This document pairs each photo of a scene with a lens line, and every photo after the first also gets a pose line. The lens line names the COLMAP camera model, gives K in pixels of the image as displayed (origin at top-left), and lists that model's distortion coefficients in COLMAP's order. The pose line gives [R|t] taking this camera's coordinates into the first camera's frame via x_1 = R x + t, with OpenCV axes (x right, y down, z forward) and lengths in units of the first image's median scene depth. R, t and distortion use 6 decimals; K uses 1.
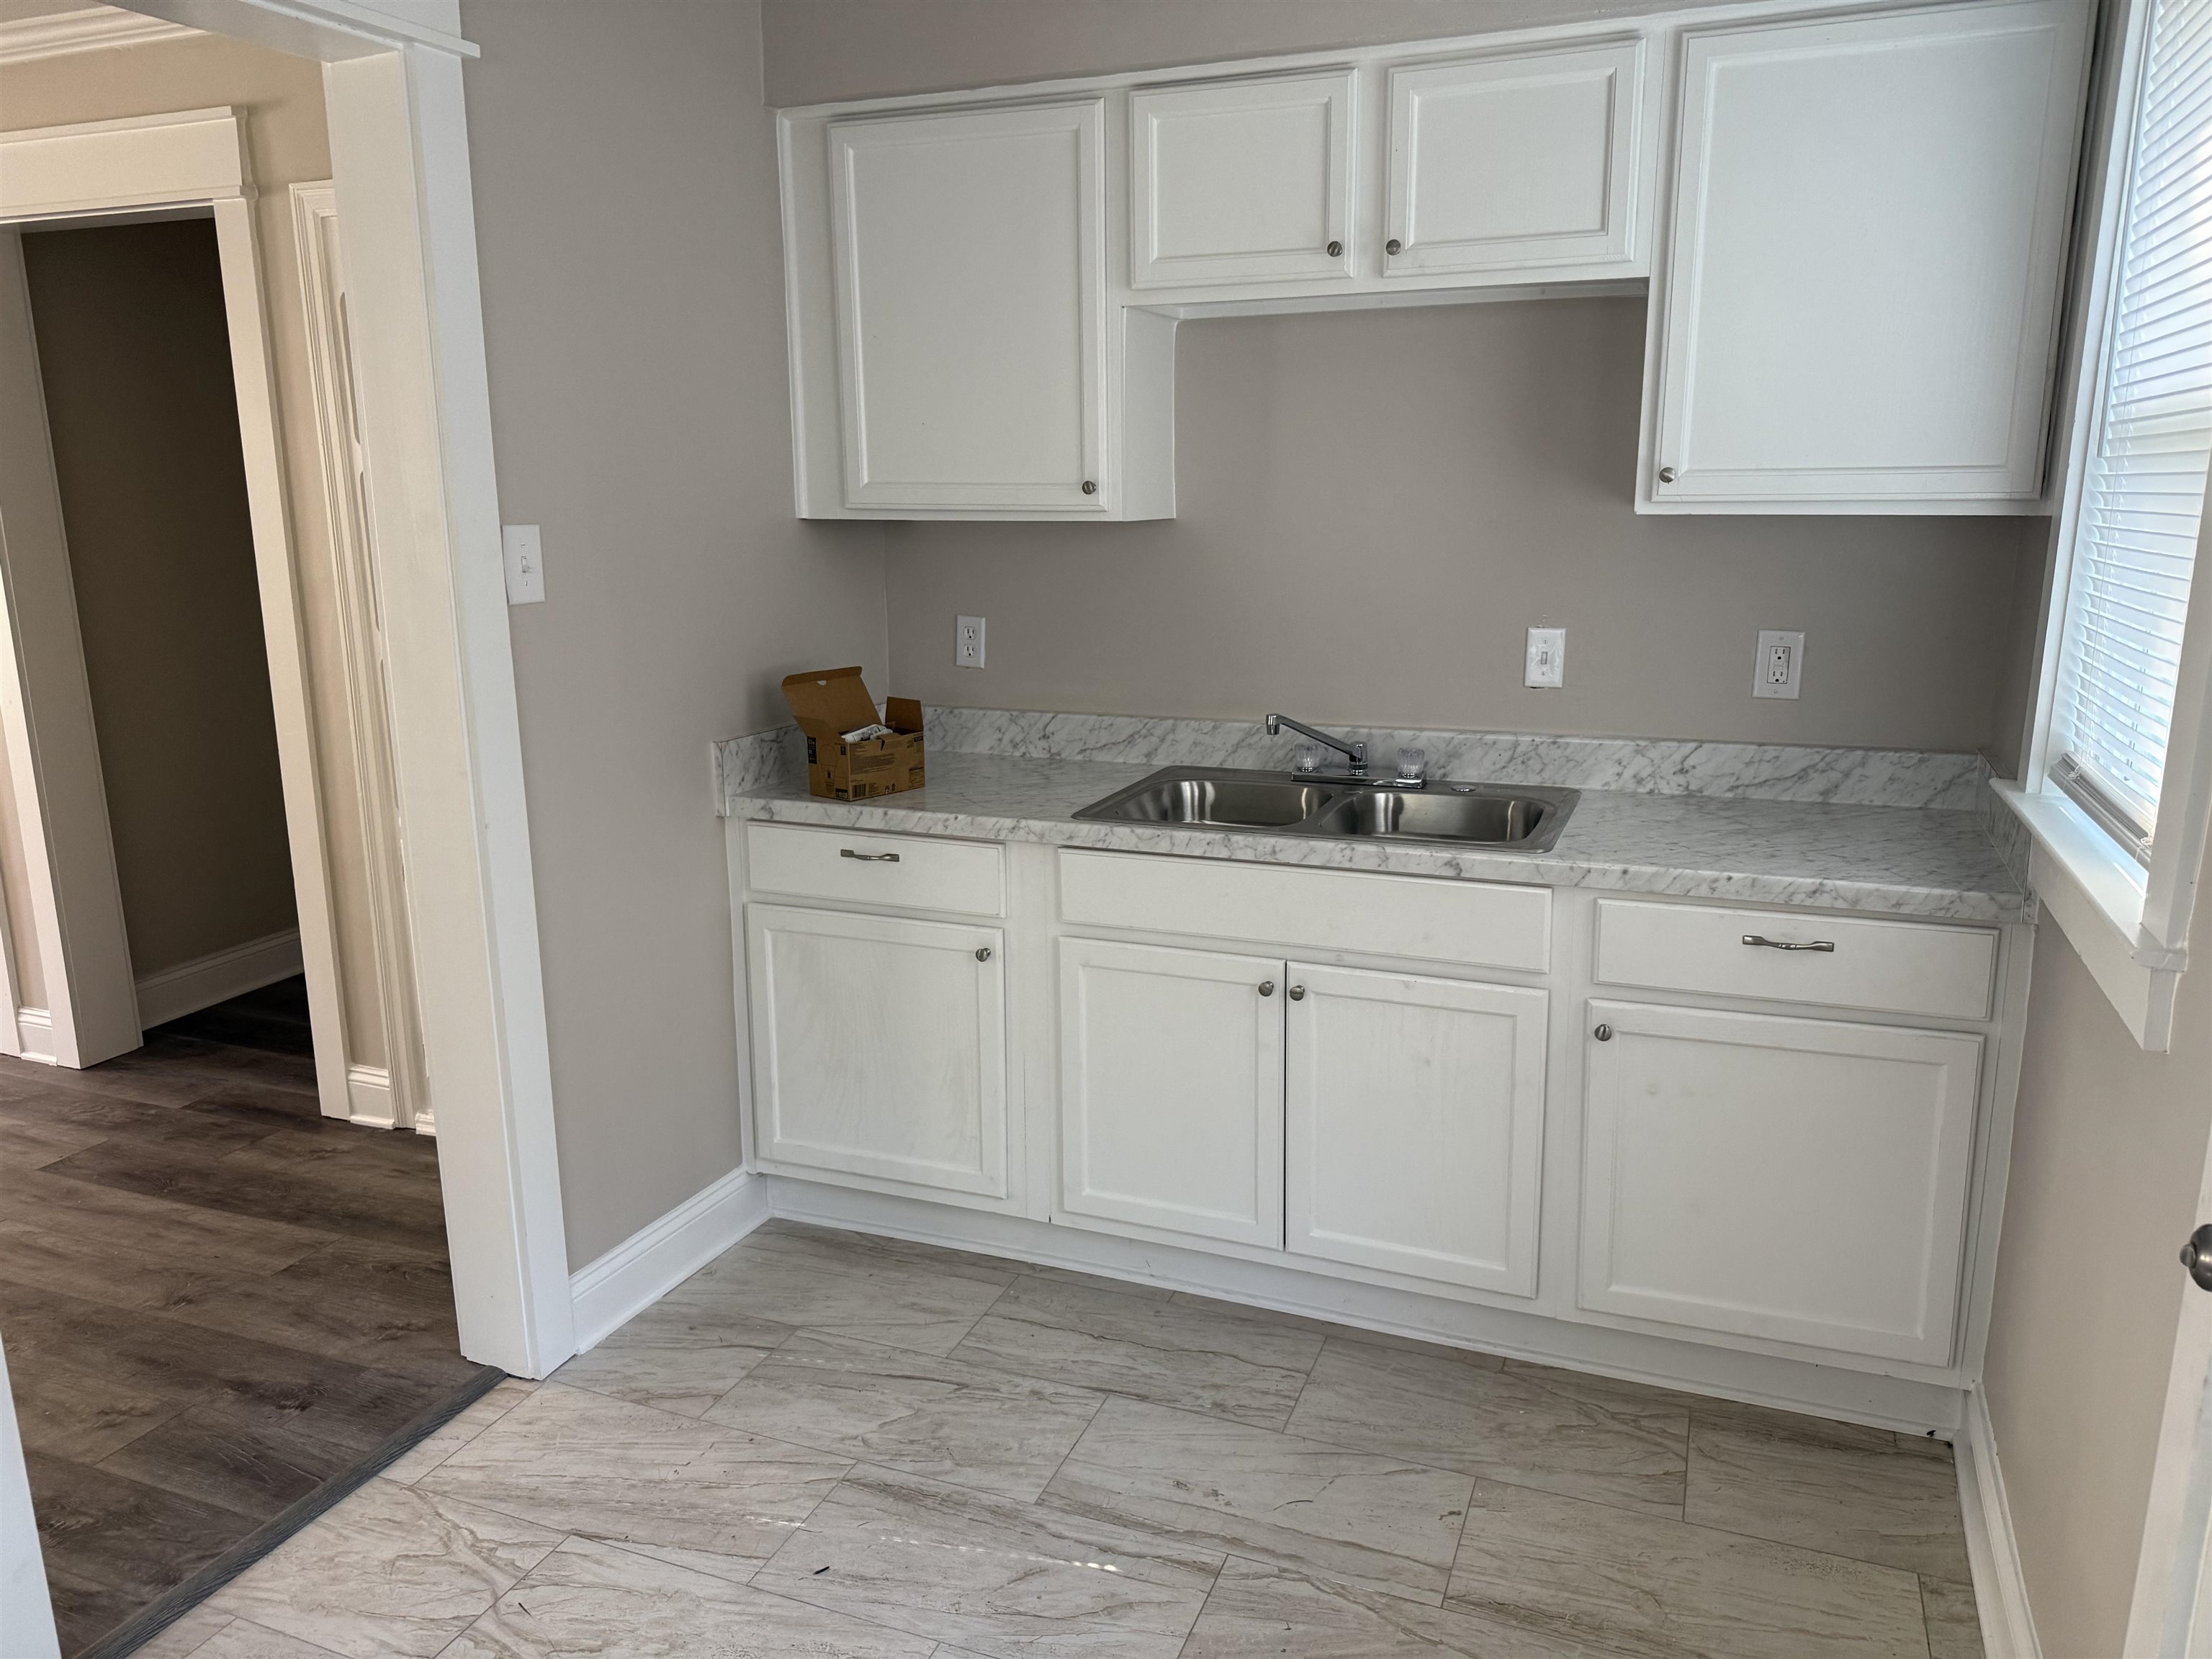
lens RADIAL K [[1554.1, 0, 1108.8], [0, 1554.1, 818.2], [0, 0, 1]] dist [-0.007954, 0.002906]
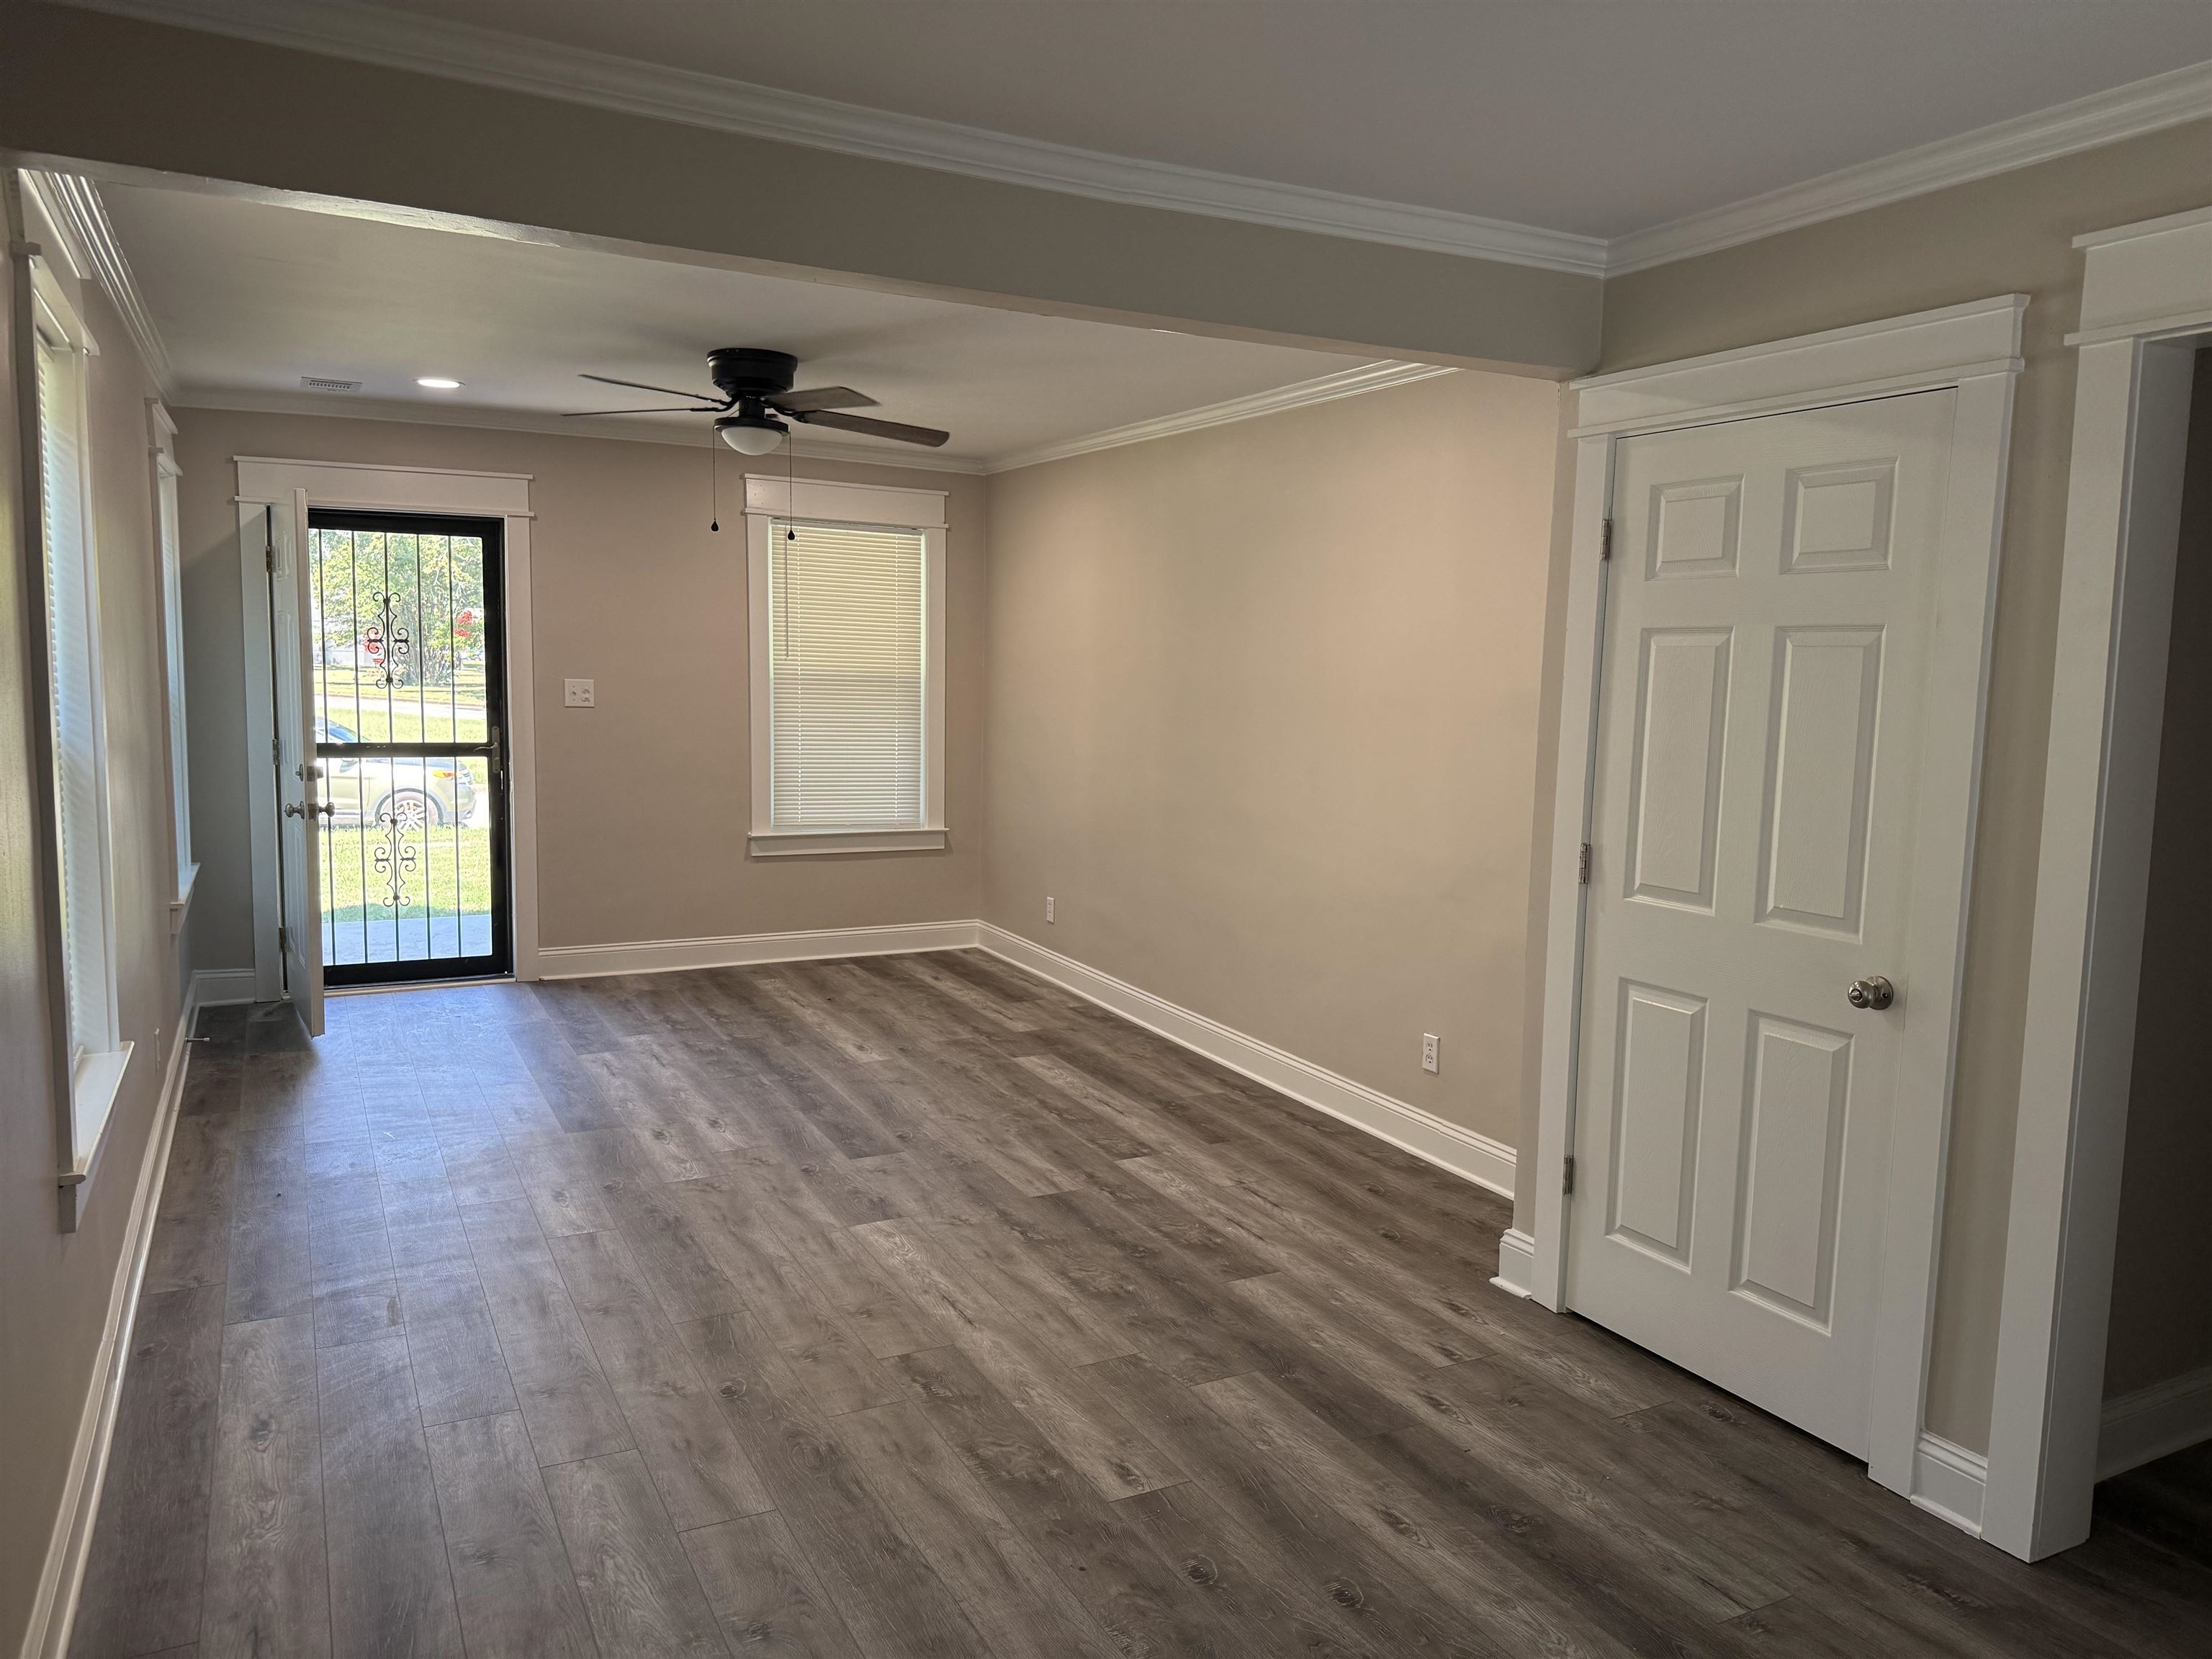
lens RADIAL K [[1584.2, 0, 1106.0], [0, 1584.2, 829.5], [0, 0, 1]] dist [0.105382, -0.101044]
pose [[0.754783, 0.086776, -0.650209, -0.587414], [-0.157906, 0.986100, -0.051698, -0.056286], [0.636685, 0.141692, 0.757994, 0.183416]]
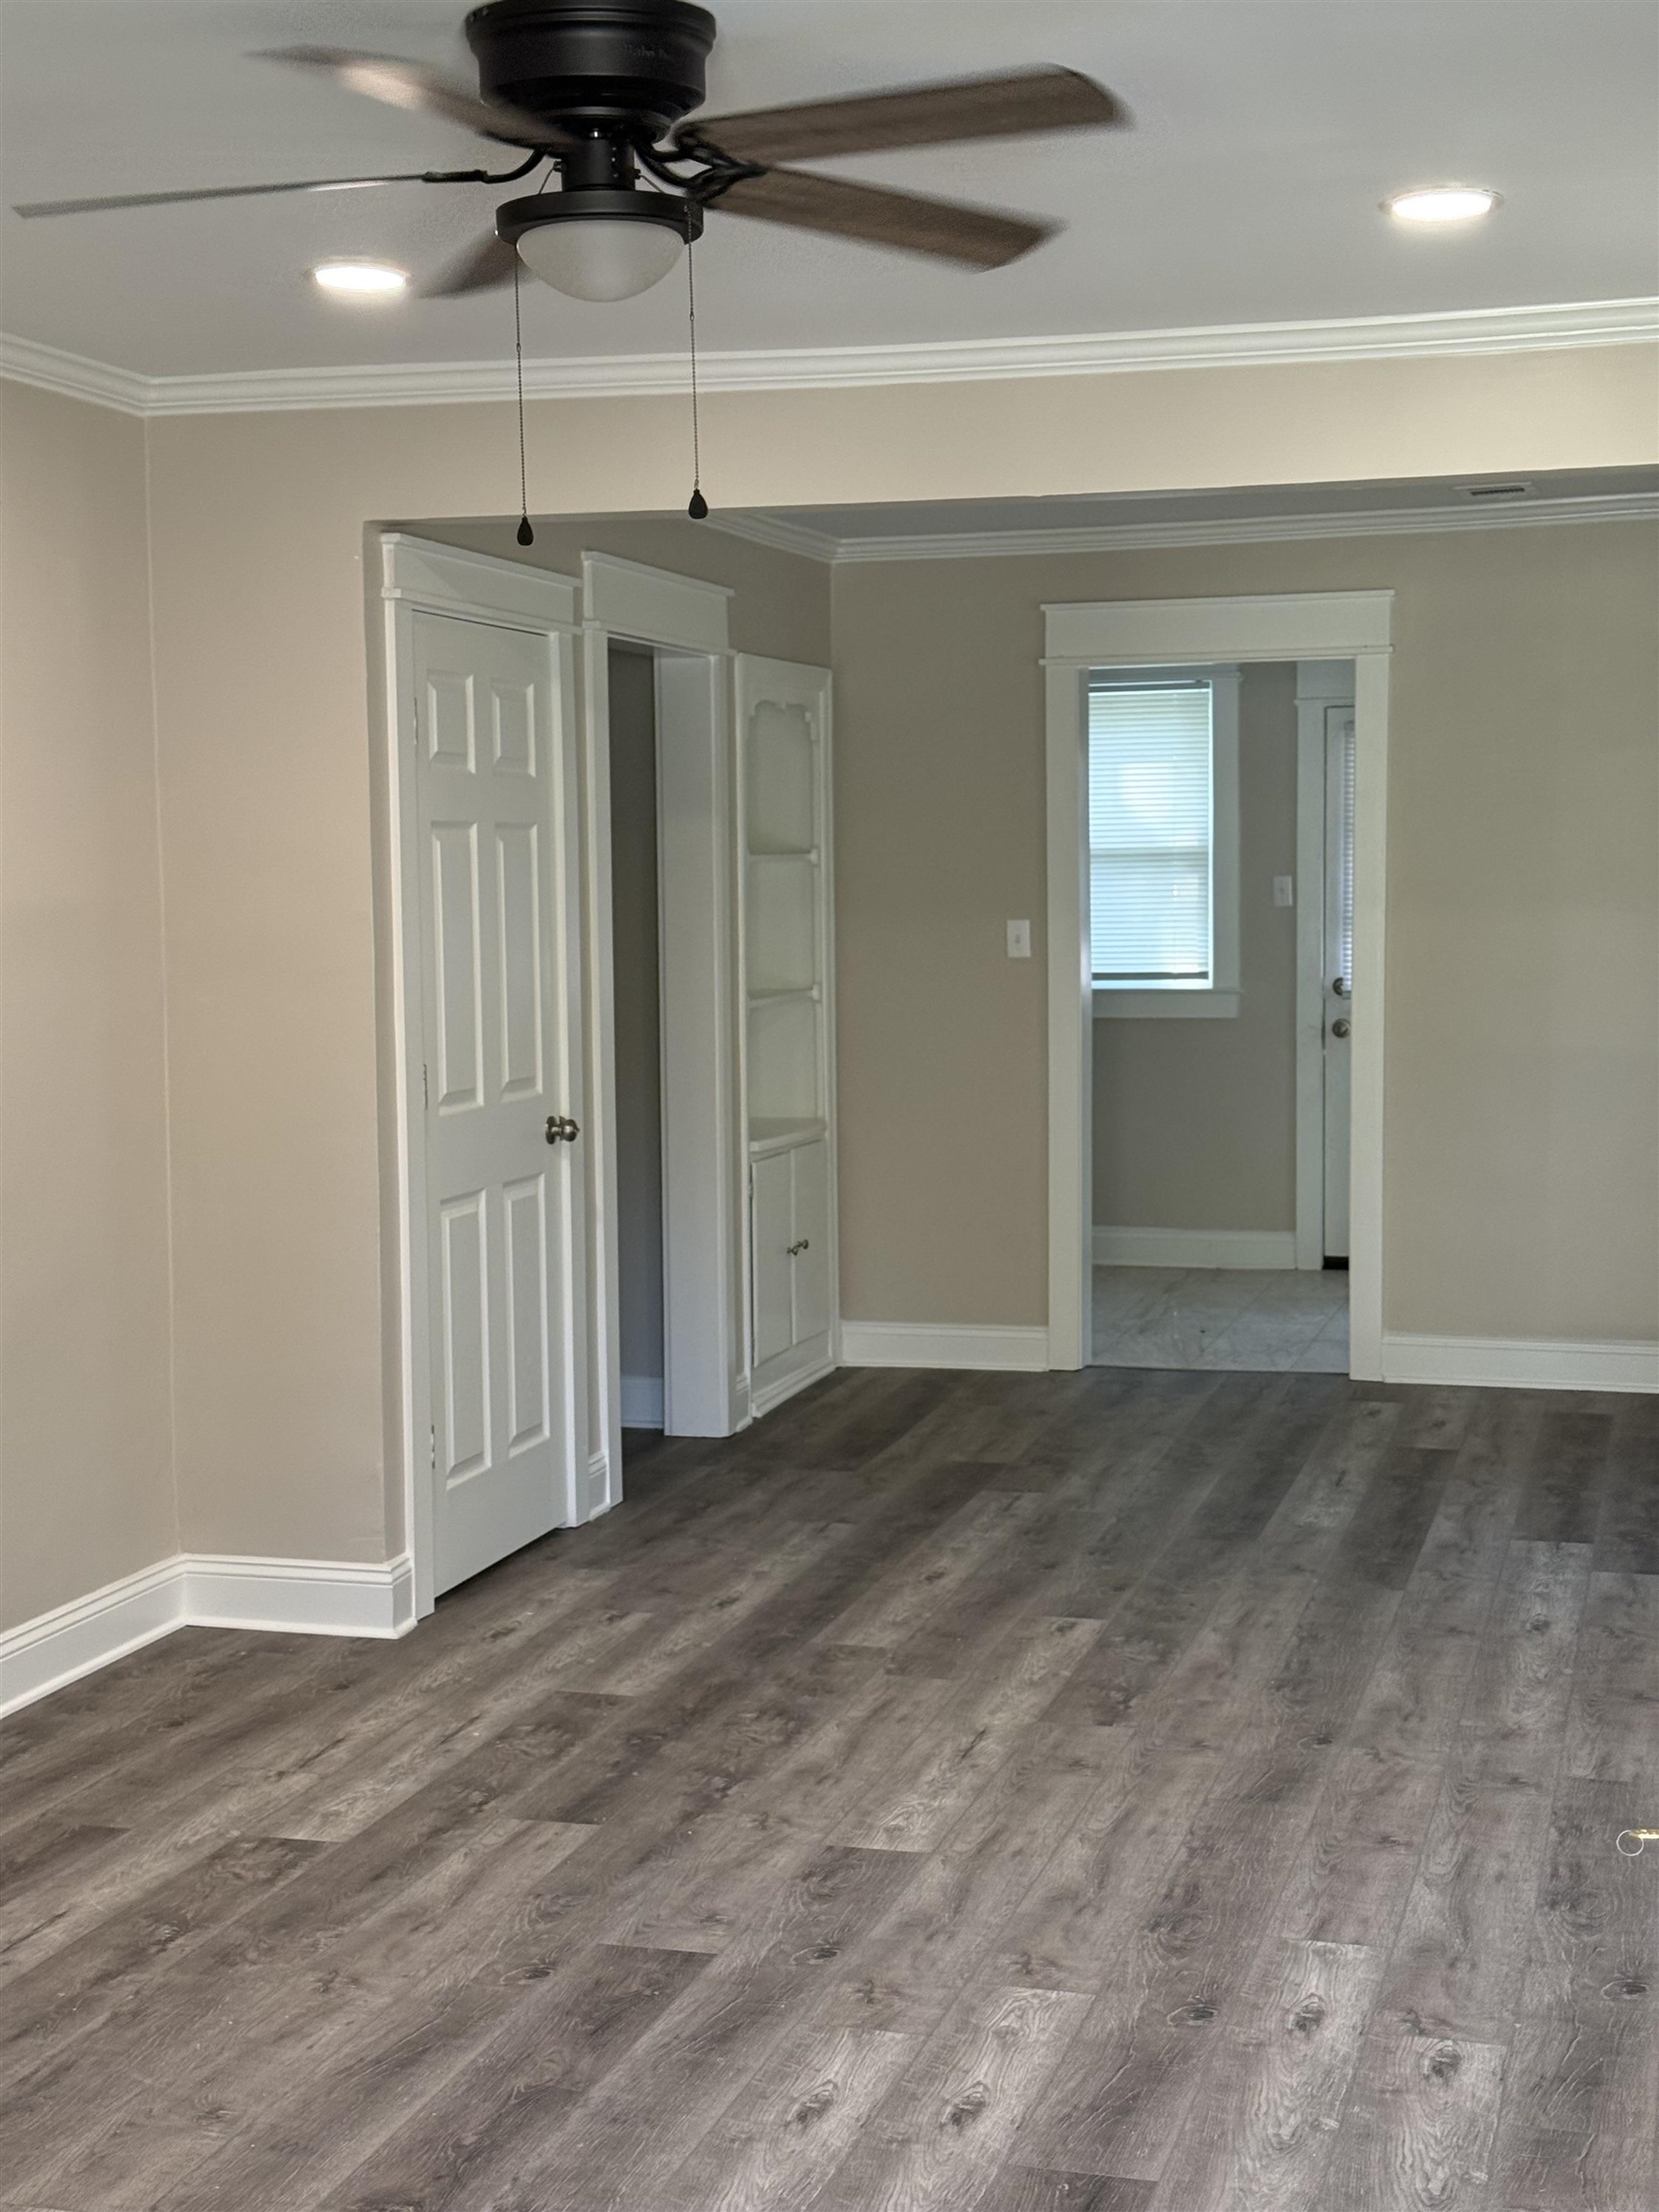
lens RADIAL K [[3118.6, 0, 829.5], [0, 3118.6, 1106.0], [0, 0, 1]] dist [0.192705, -0.359181]
pose [[-0.104764, -0.079307, 0.991330, -2.786572], [0.215924, 0.971223, 0.100517, -0.252515], [-0.970774, 0.224582, -0.084625, 1.085577]]
